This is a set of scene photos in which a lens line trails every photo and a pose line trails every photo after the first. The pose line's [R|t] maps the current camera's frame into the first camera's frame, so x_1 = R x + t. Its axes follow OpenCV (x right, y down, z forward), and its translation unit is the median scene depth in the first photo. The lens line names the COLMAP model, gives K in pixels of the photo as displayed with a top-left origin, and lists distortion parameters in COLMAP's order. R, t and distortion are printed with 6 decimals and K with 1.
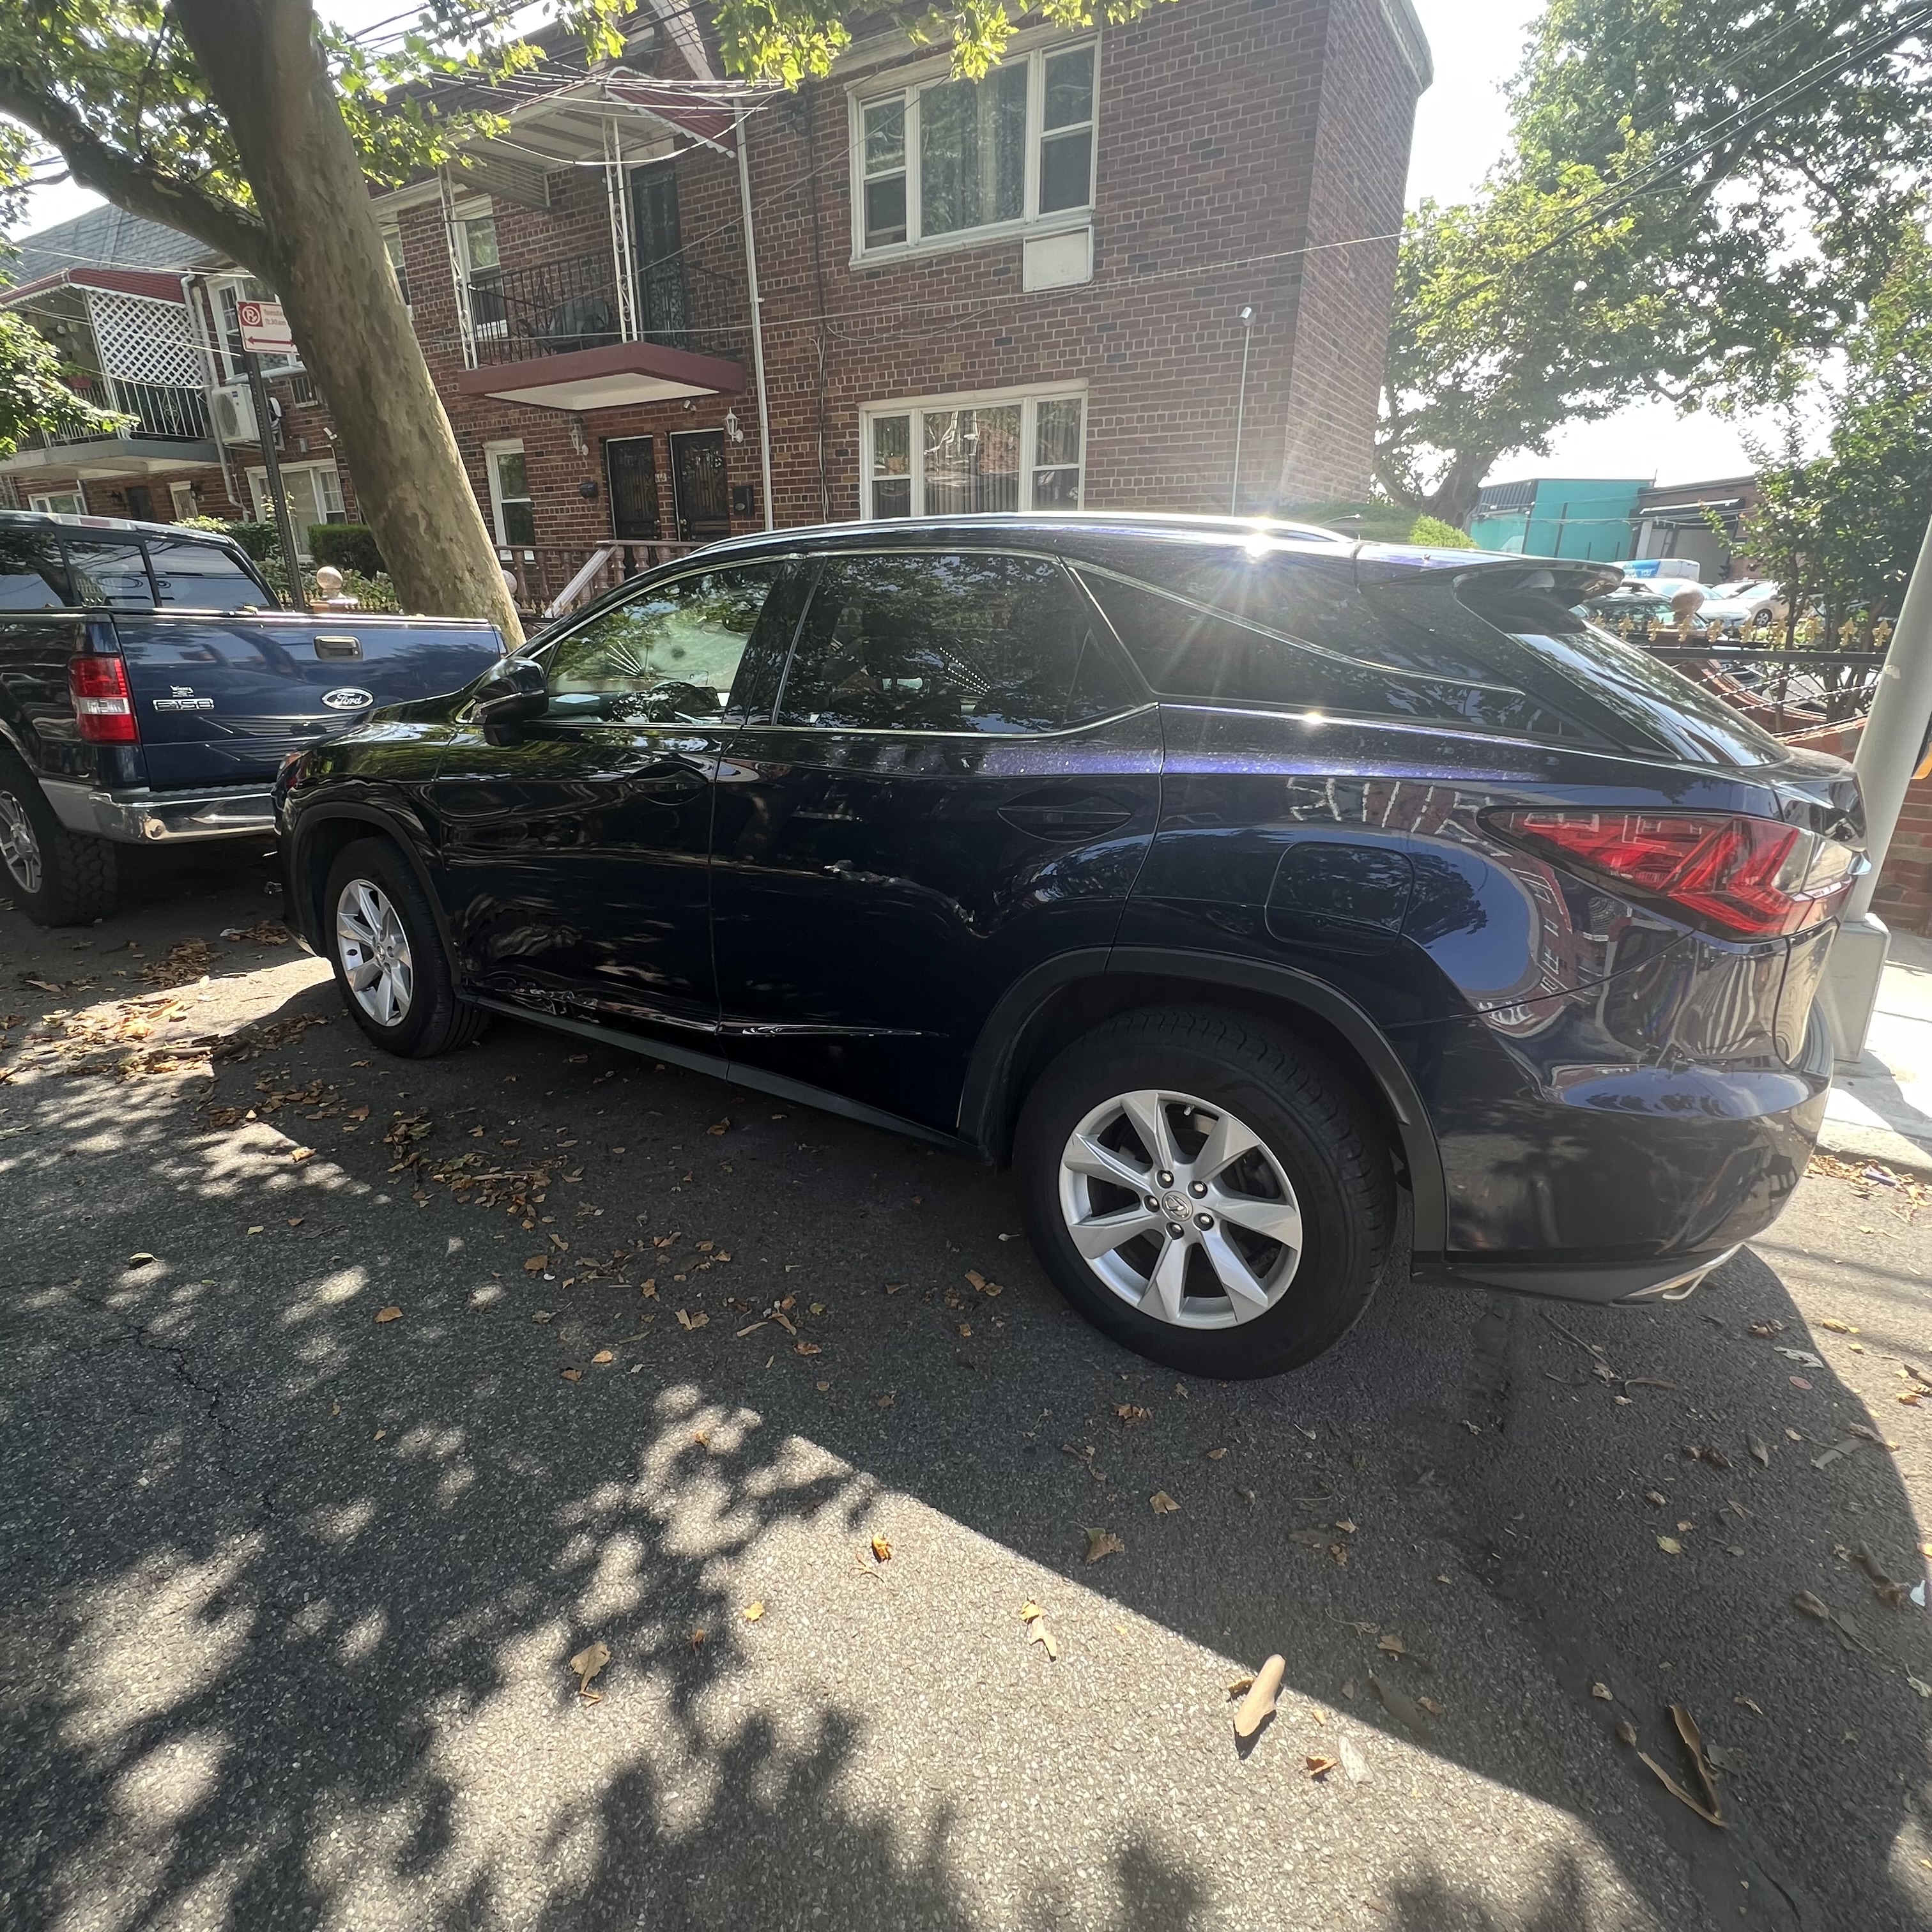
lens RADIAL K [[1042.6, 0, 964.3], [0, 1042.6, 972.5], [0, 0, 1]] dist [-0.004237, 0.001510]
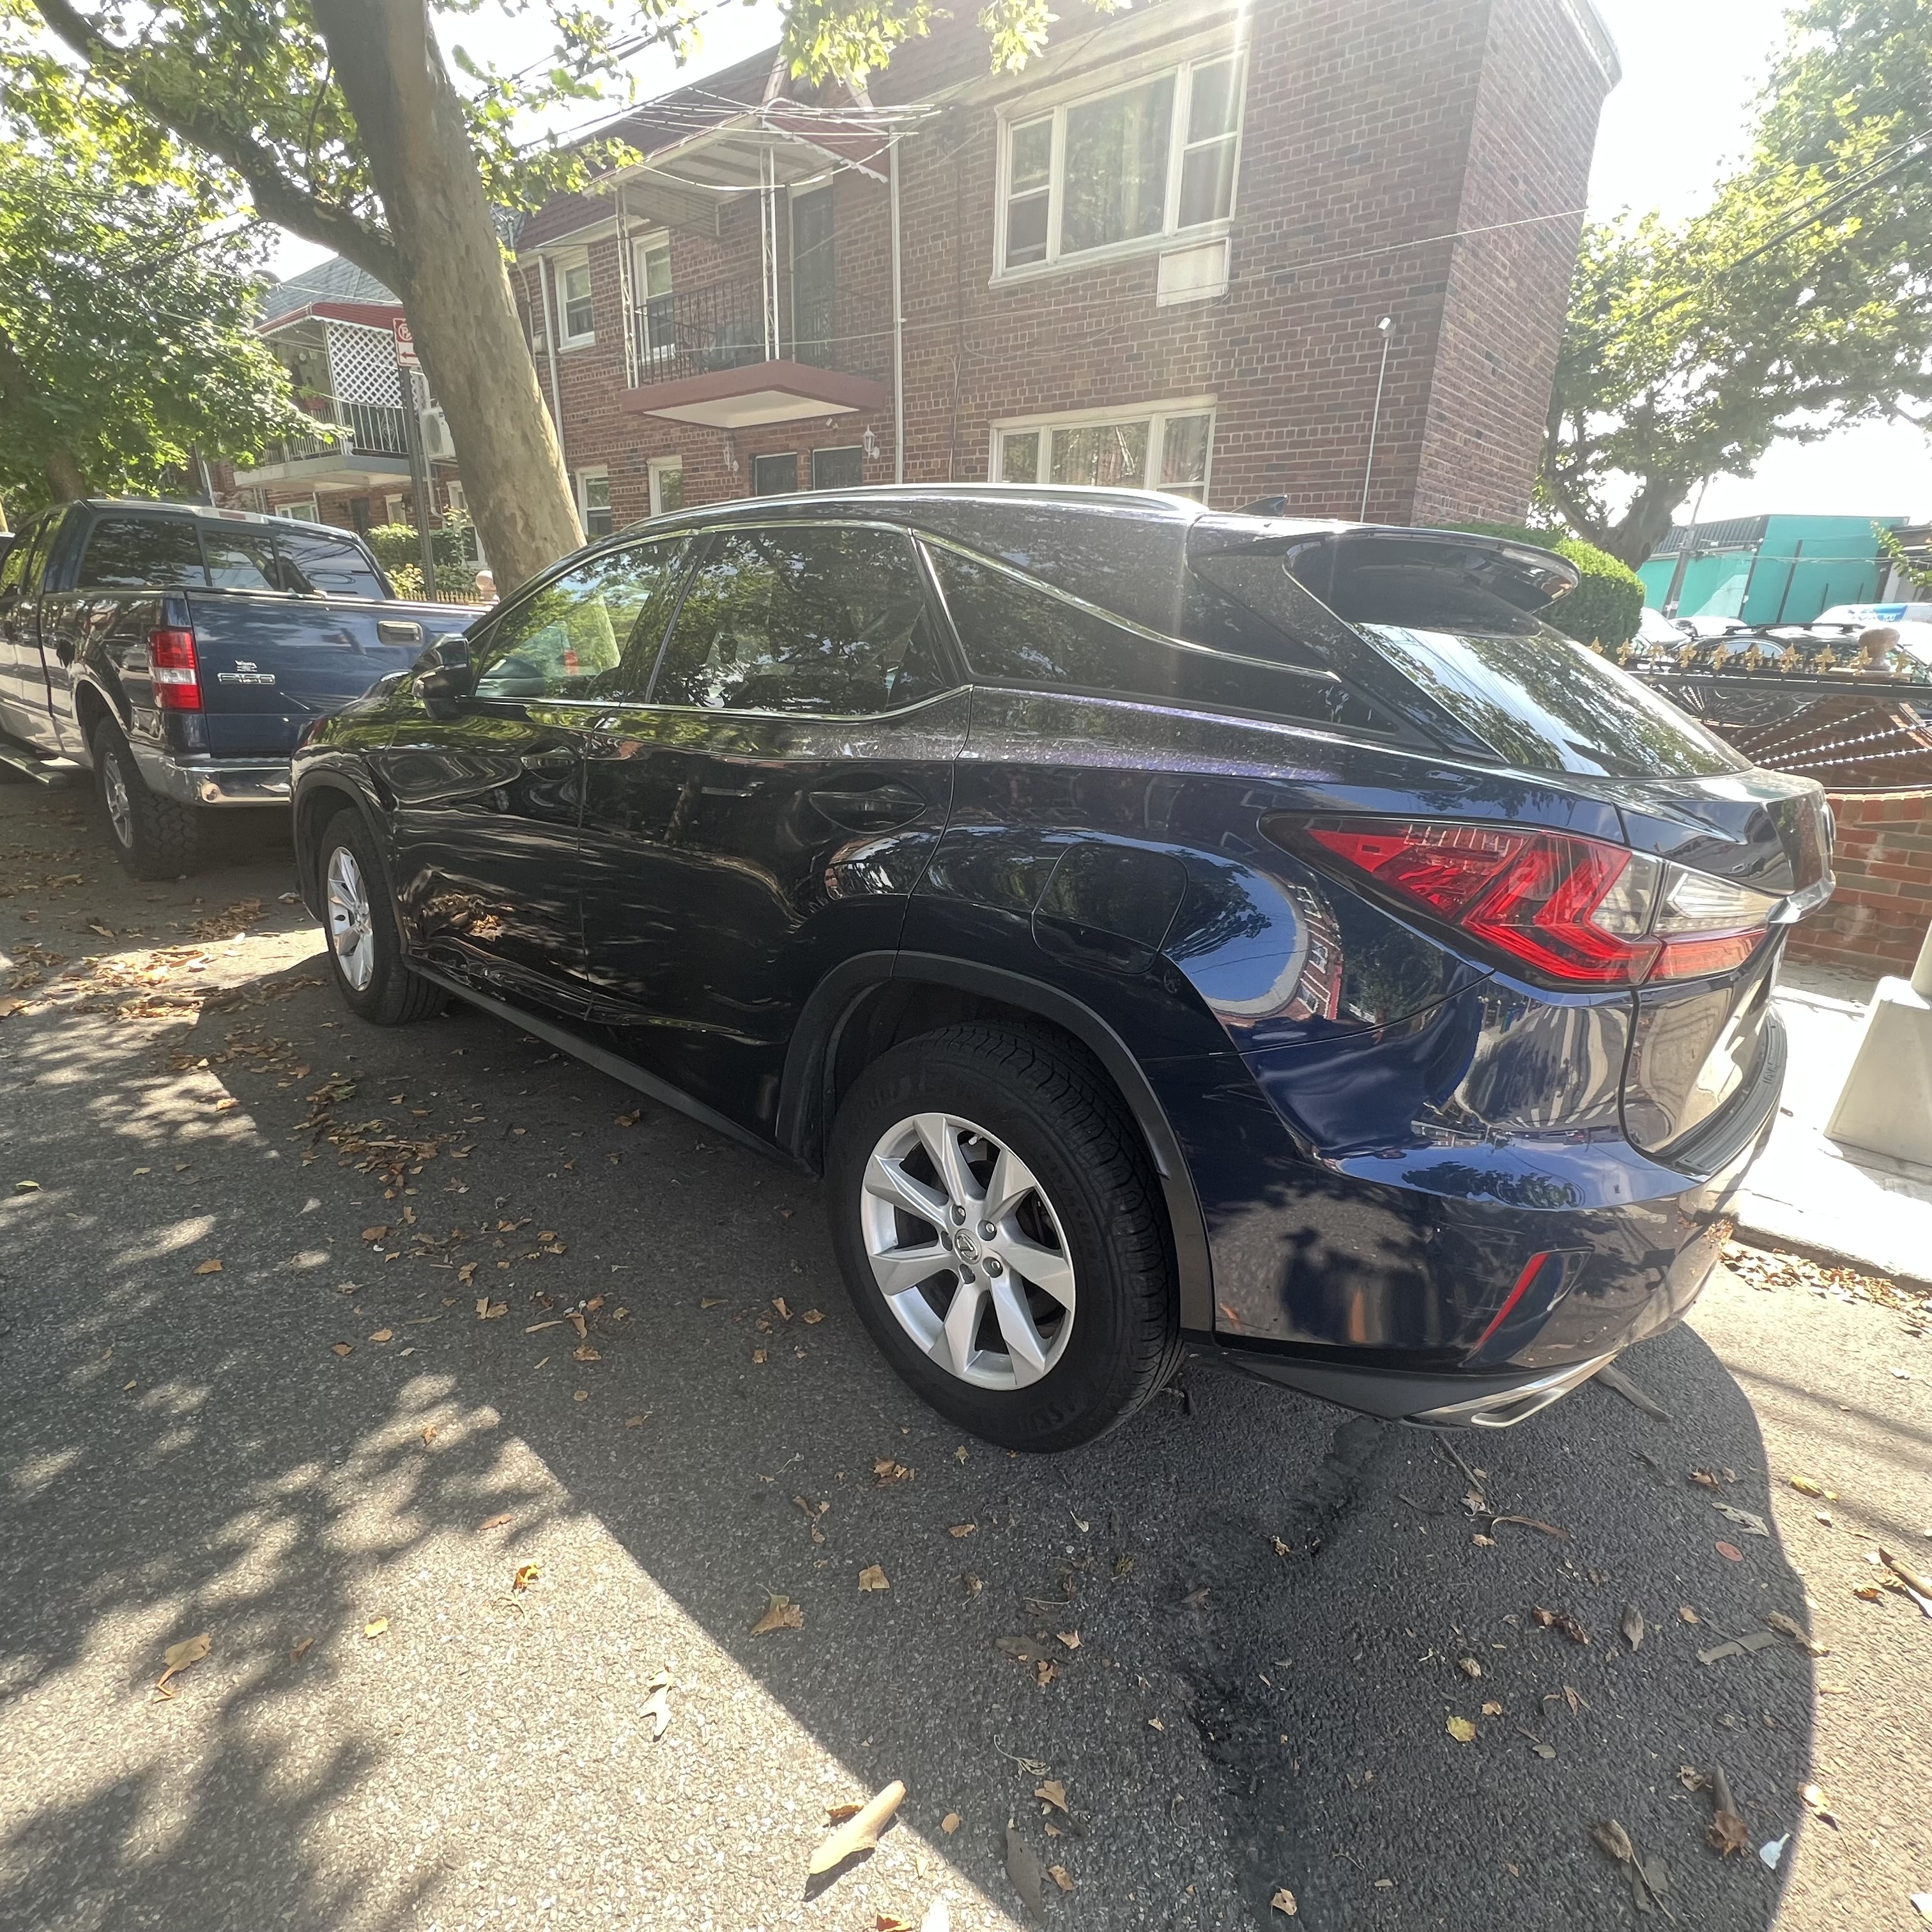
lens RADIAL K [[1041.0, 0, 969.5], [0, 1041.0, 972.8], [0, 0, 1]] dist [-0.004621, 0.001409]
pose [[0.987346, 0.075711, -0.139342, 0.184380], [-0.078695, 0.996770, -0.016028, 0.002763], [0.137678, 0.026791, 0.990115, 0.065099]]
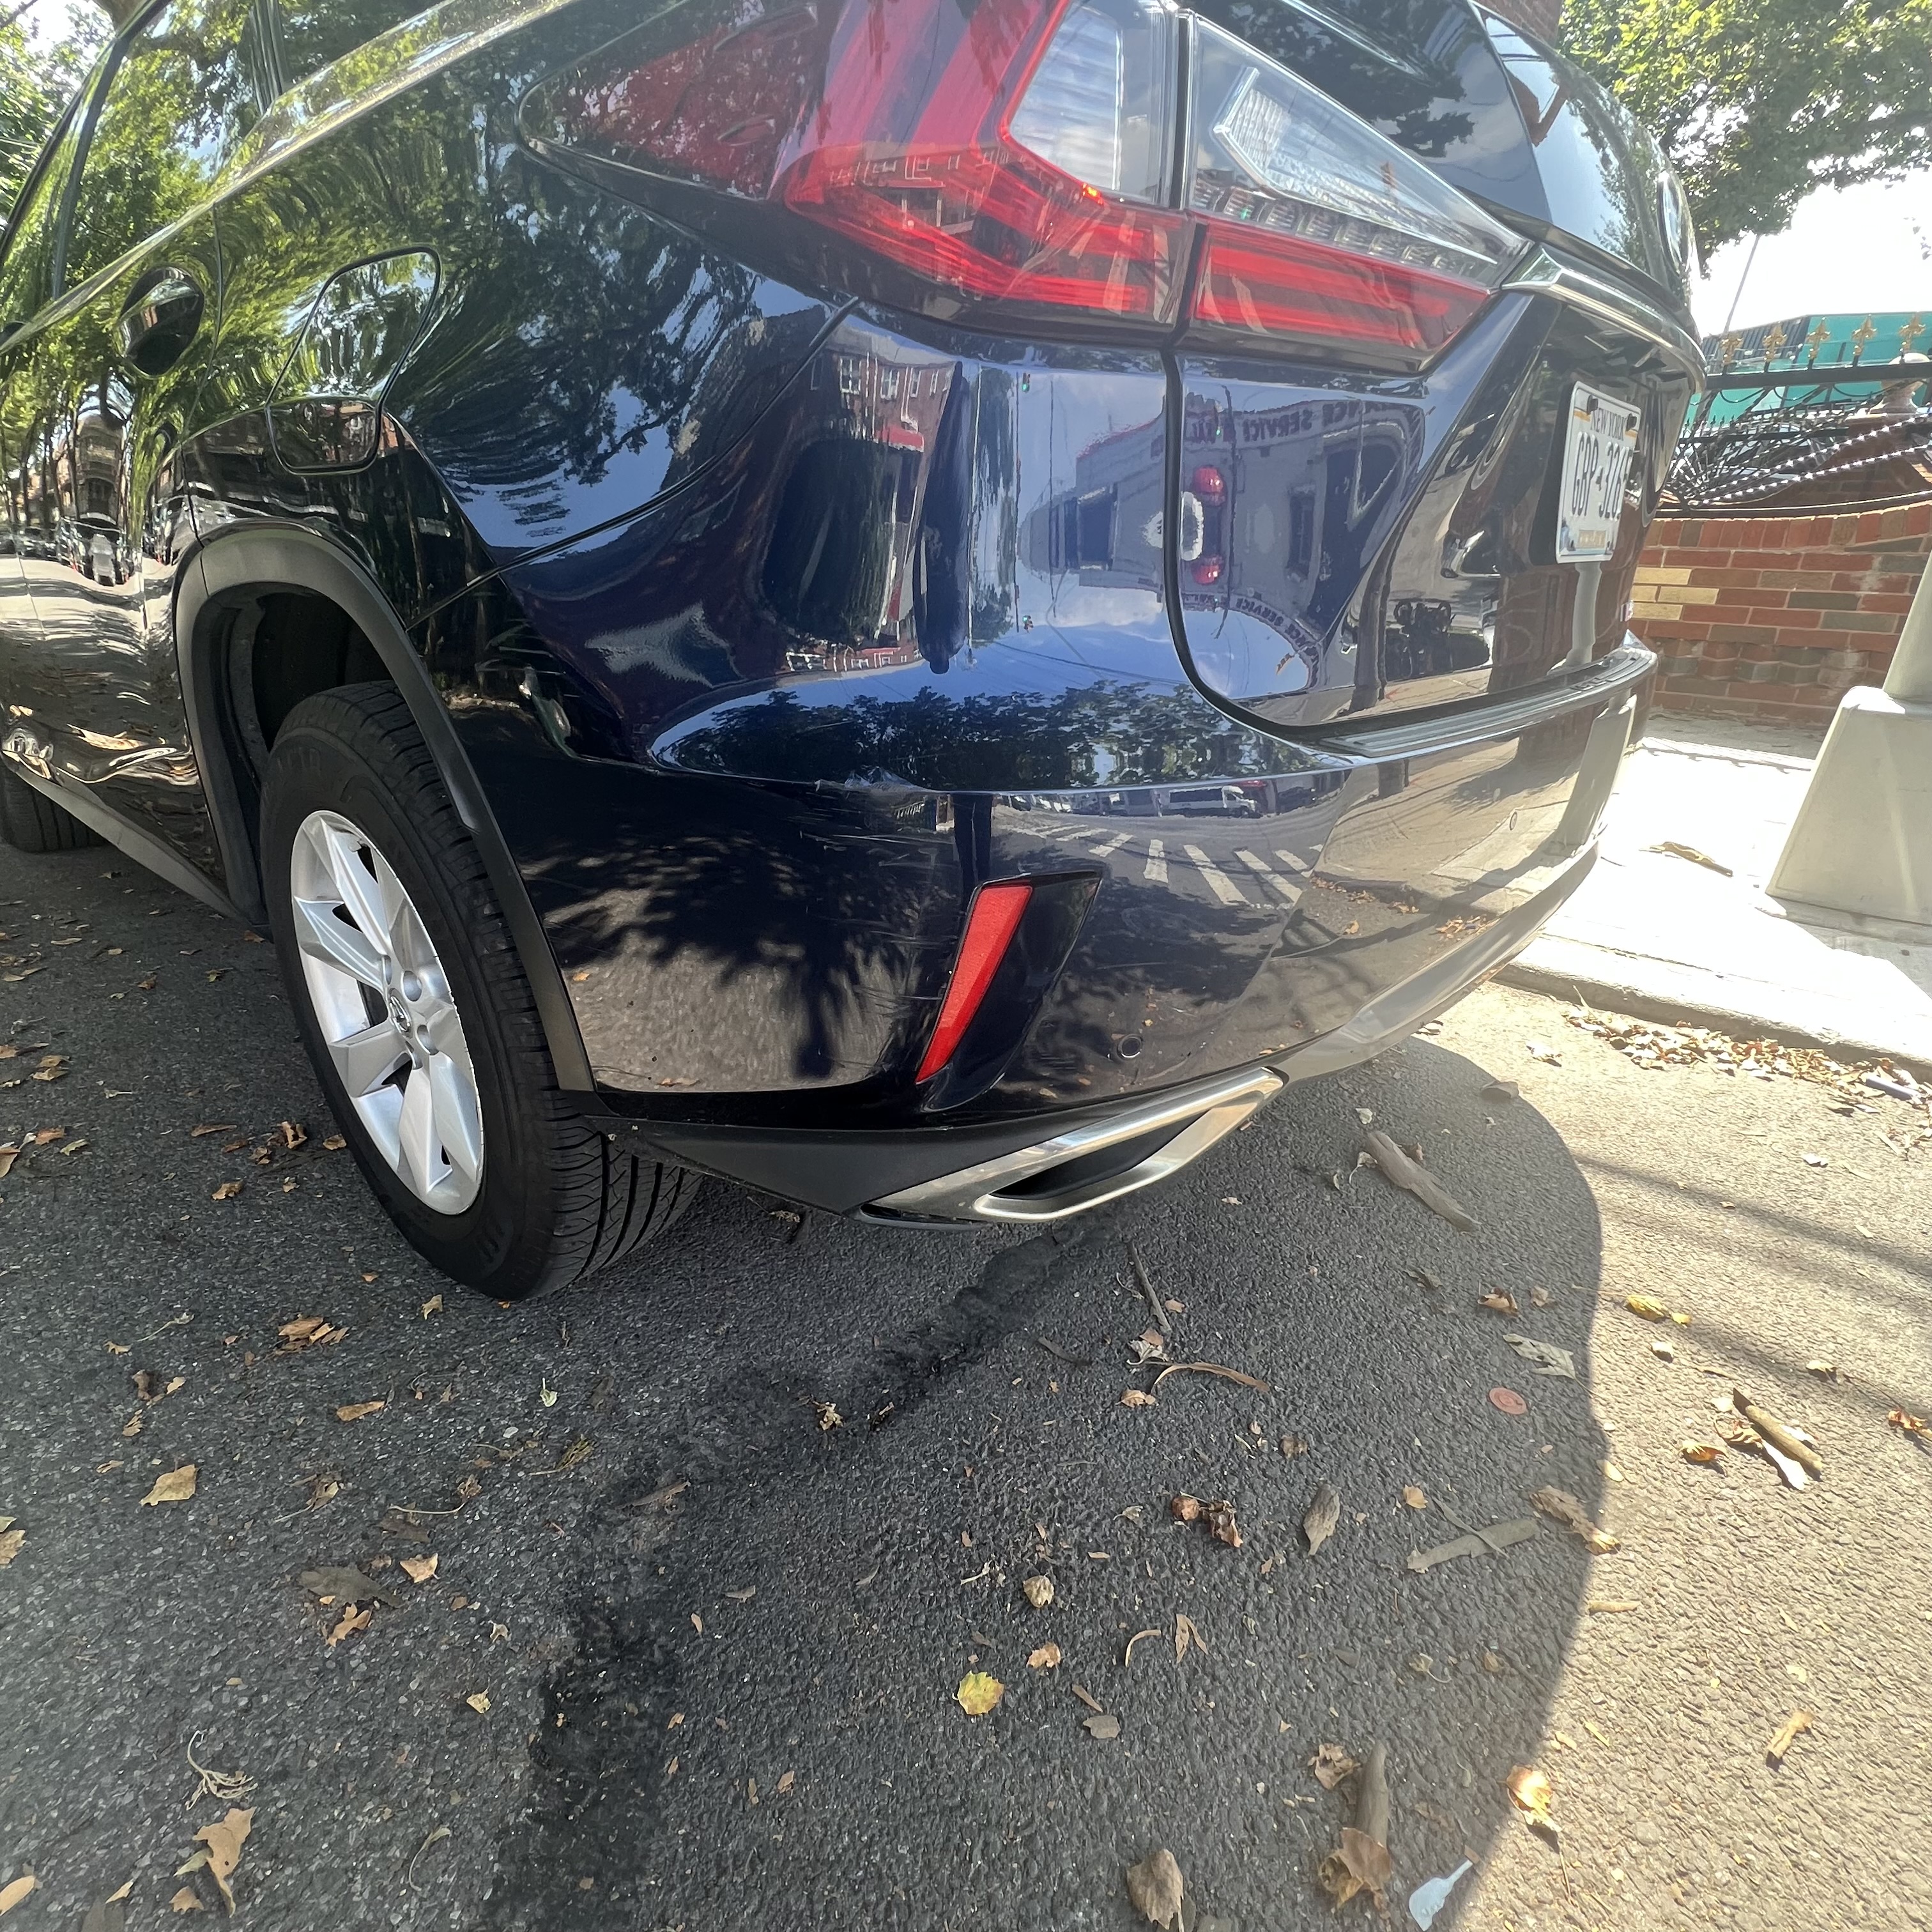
lens RADIAL K [[1042.6, 0, 964.3], [0, 1042.6, 972.5], [0, 0, 1]] dist [-0.004237, 0.001510]
pose [[0.987648, 0.047111, -0.149438, 0.365584], [-0.033817, 0.995341, 0.090287, 0.079501], [0.152995, -0.084118, 0.984640, 0.267238]]
